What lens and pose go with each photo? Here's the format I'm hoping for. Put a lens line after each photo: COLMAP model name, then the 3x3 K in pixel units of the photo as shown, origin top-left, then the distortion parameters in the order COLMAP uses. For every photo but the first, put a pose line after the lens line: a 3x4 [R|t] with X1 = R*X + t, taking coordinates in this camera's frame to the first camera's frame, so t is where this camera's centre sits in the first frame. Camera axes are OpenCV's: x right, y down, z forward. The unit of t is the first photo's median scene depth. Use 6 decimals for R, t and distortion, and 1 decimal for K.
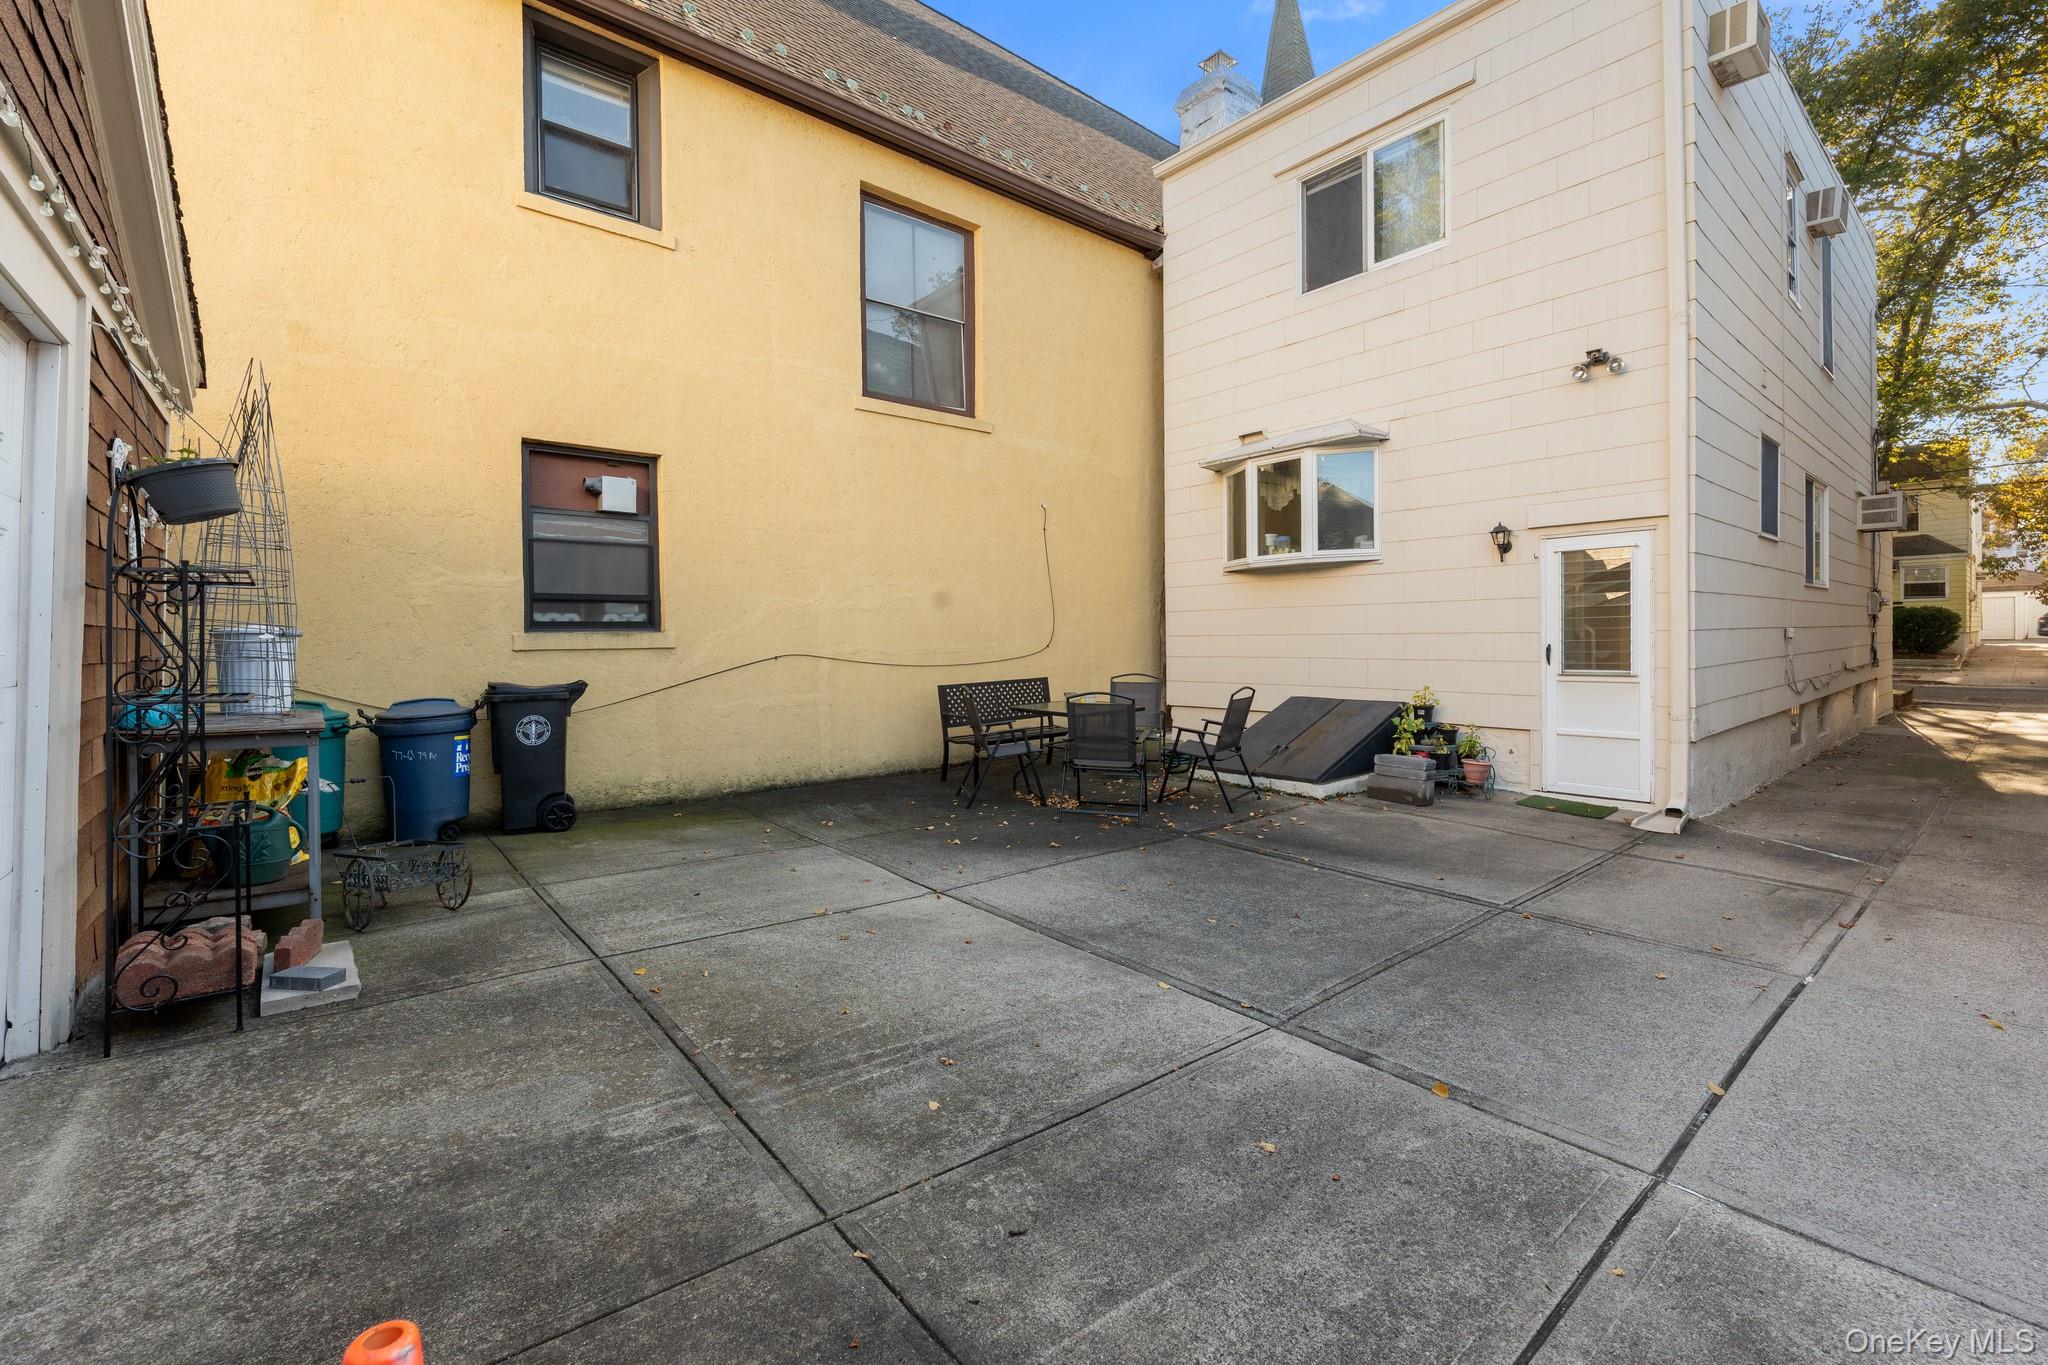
lens RADIAL K [[834.1, 0, 1025.4], [0, 834.1, 656.5], [0, 0, 1]] dist [0.002365, -0.000944]
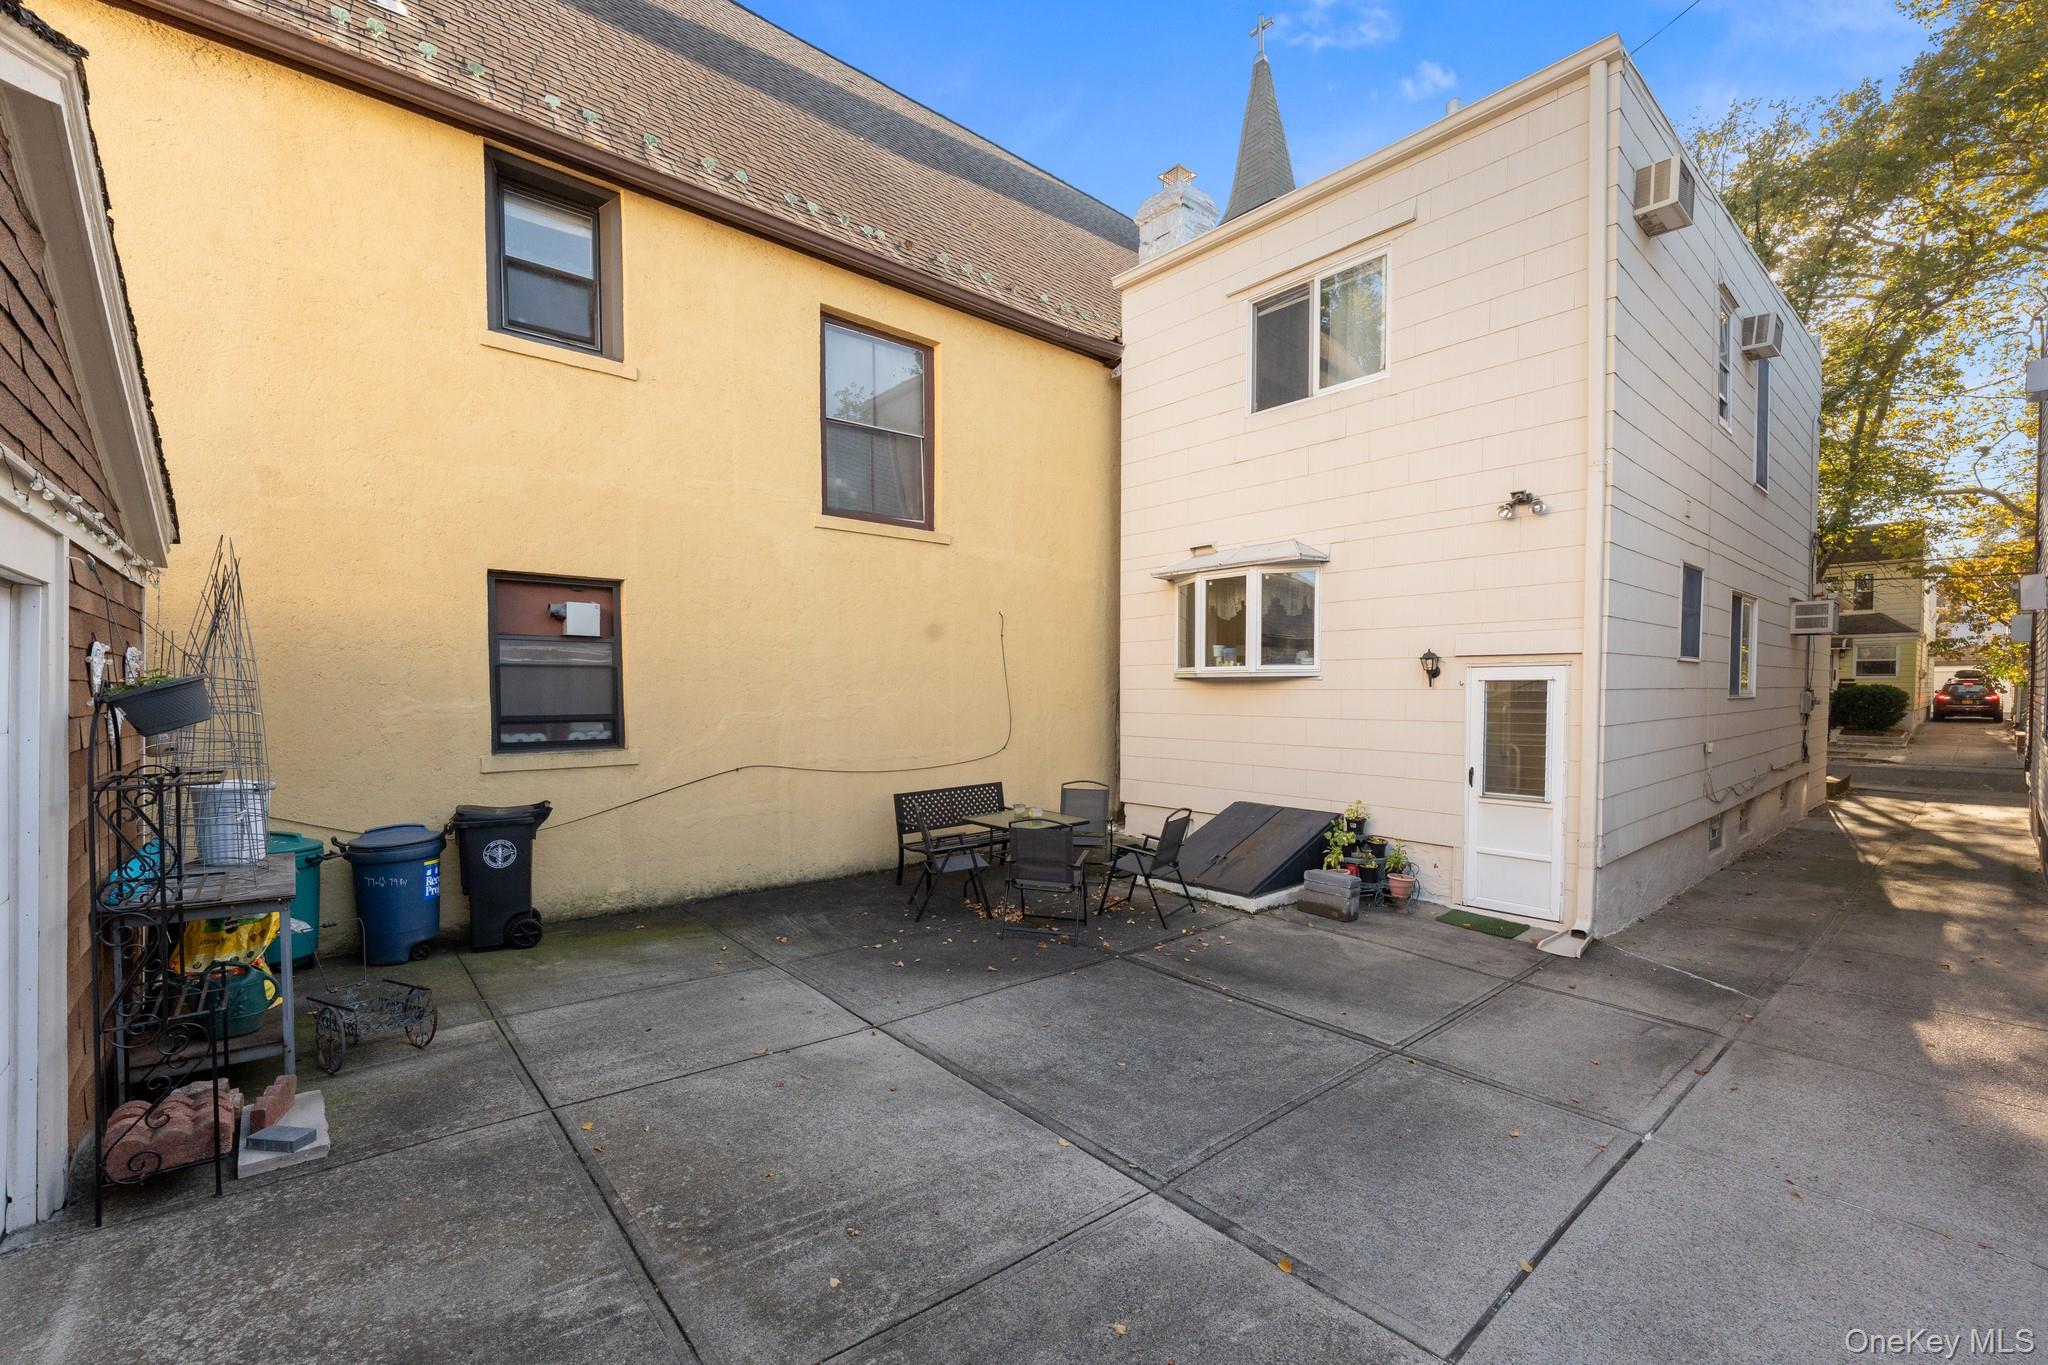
lens RADIAL K [[834.1, 0, 1015.5], [0, 834.1, 722.6], [0, 0, 1]] dist [0.002365, -0.000944]
pose [[0.999852, 0.011164, 0.013067, 0.041593], [-0.011388, 0.999787, 0.017190, -0.090949], [-0.012873, -0.017336, 0.999767, -0.047036]]
